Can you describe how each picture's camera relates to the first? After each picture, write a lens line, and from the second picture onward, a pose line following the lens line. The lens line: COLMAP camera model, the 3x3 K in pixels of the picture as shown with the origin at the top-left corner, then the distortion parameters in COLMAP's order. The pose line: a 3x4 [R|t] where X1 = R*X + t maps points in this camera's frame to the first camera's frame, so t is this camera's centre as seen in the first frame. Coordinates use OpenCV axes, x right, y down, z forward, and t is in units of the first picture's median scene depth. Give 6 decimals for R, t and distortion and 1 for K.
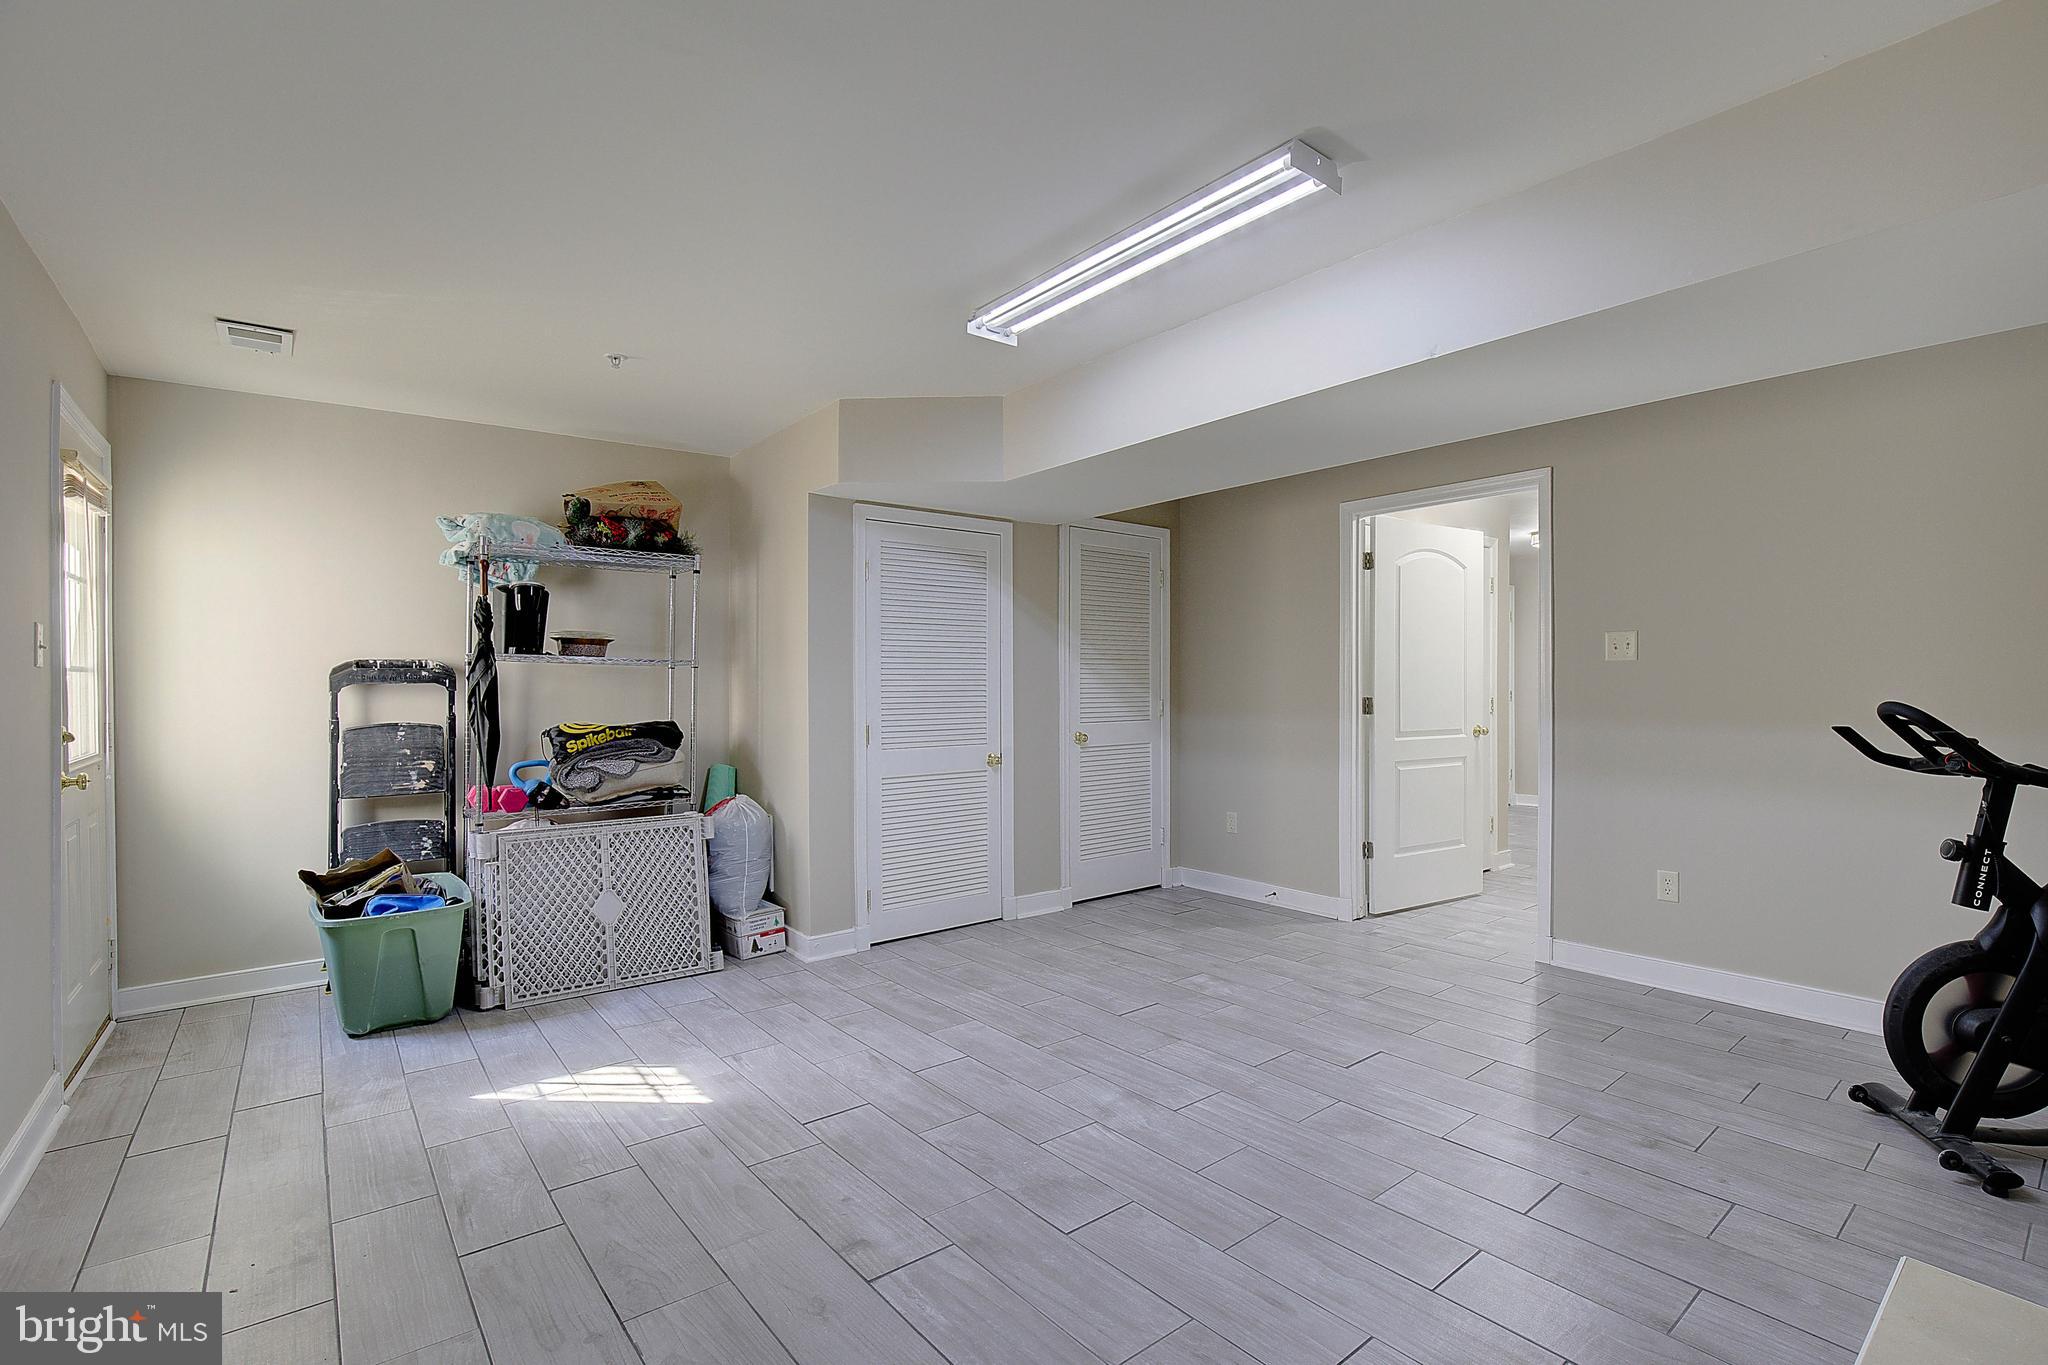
lens RADIAL K [[954.8, 0, 1054.0], [0, 954.8, 693.4], [0, 0, 1]] dist [-0.002837, 0.005952]
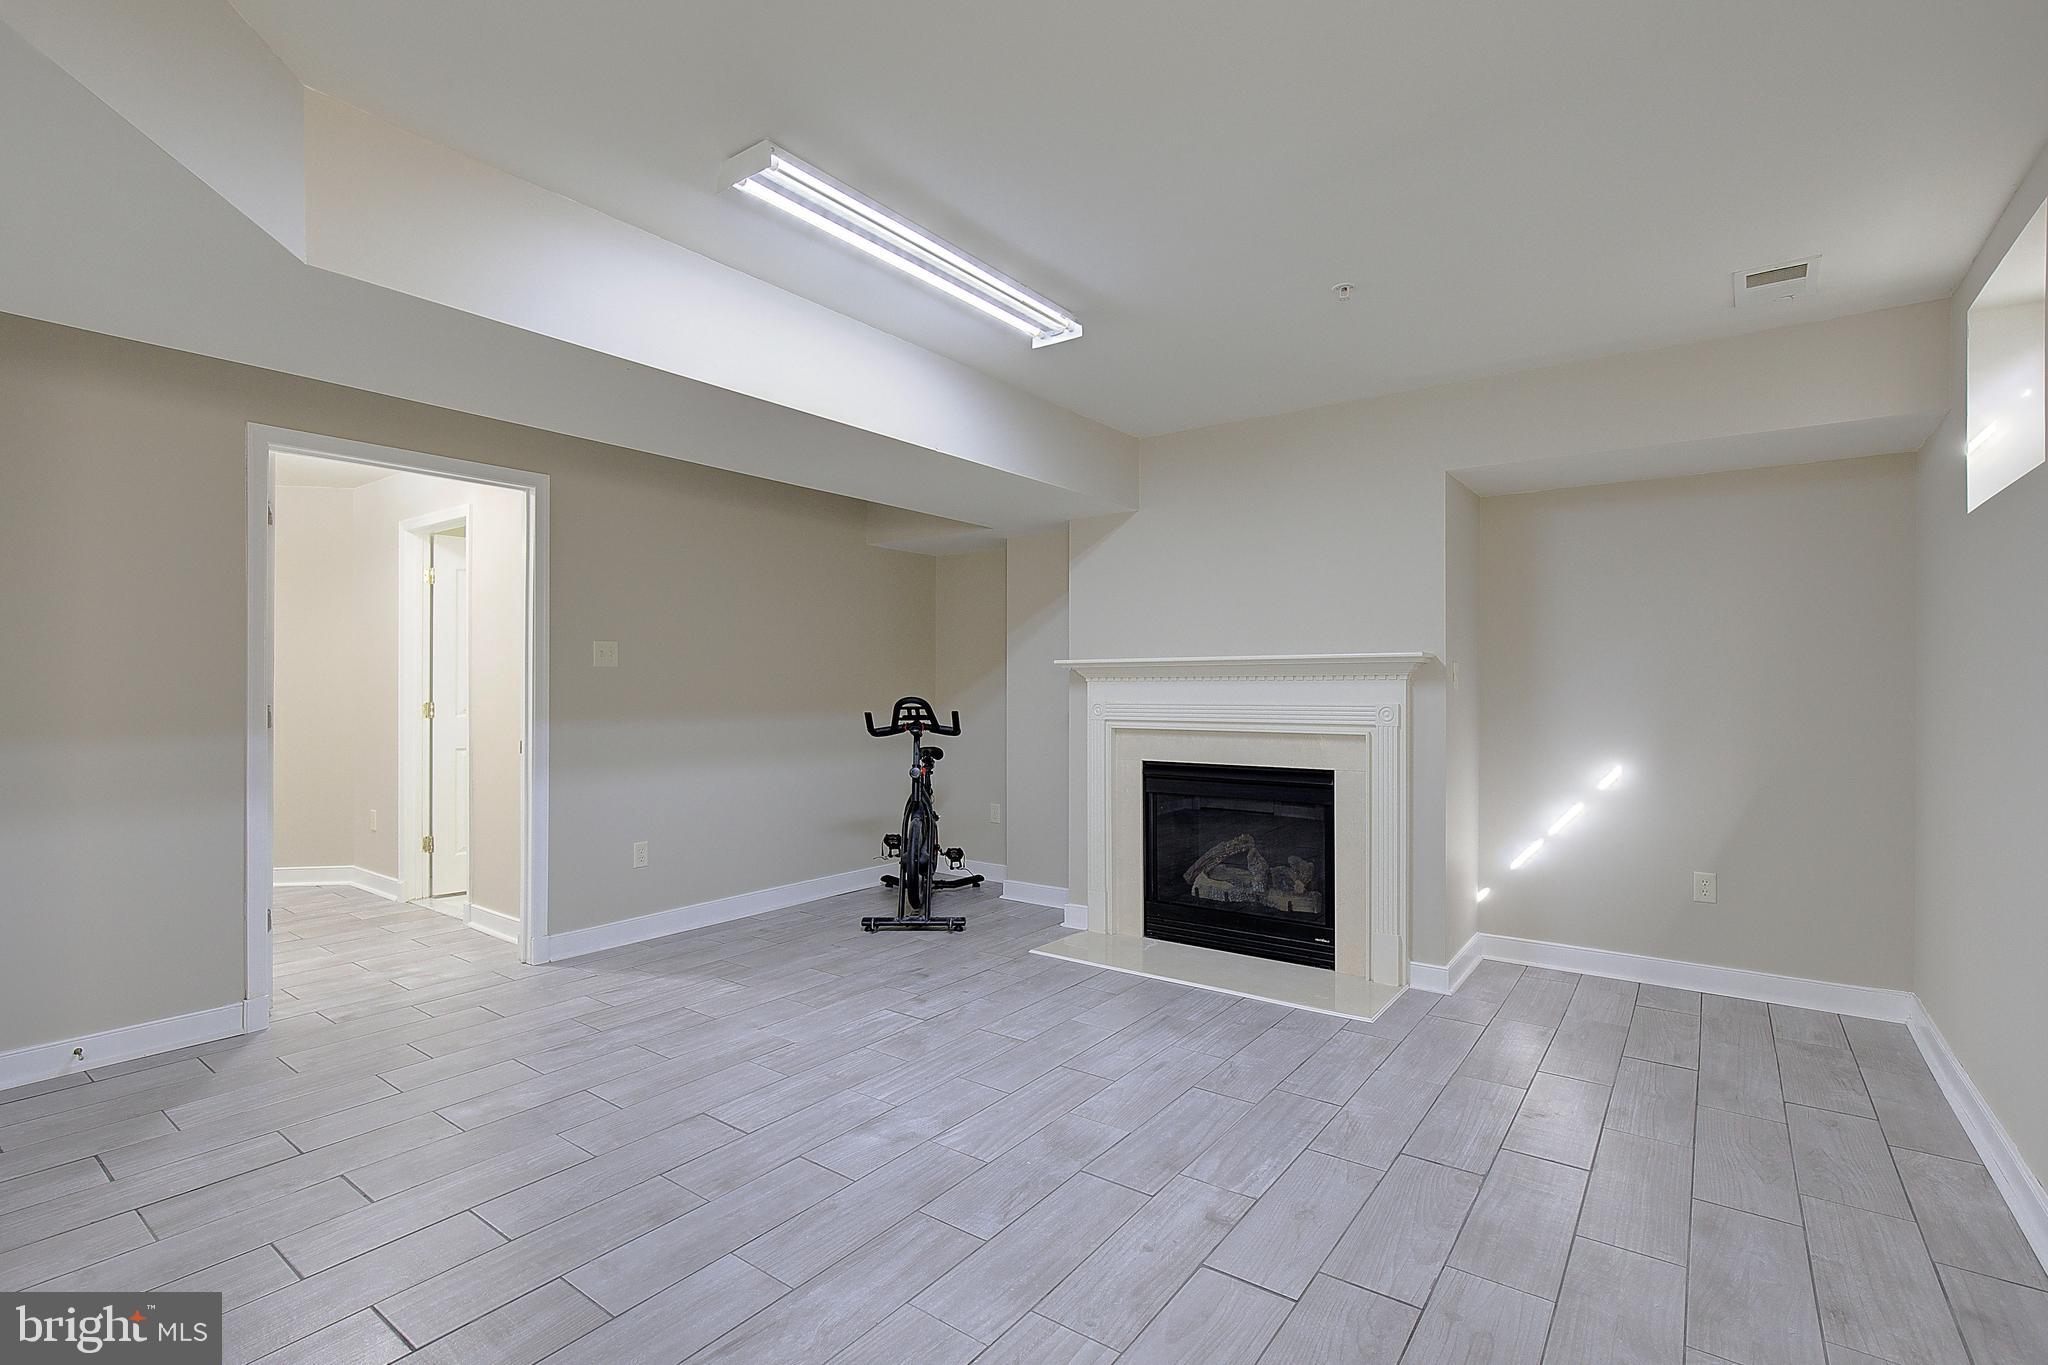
lens RADIAL K [[954.8, 0, 1054.0], [0, 954.8, 693.4], [0, 0, 1]] dist [-0.002837, 0.005952]
pose [[-0.264090, 0.002207, 0.964495, -0.803161], [0.006205, 0.999981, -0.000589, 0.001301], [-0.964478, 0.005829, -0.264099, 0.992352]]
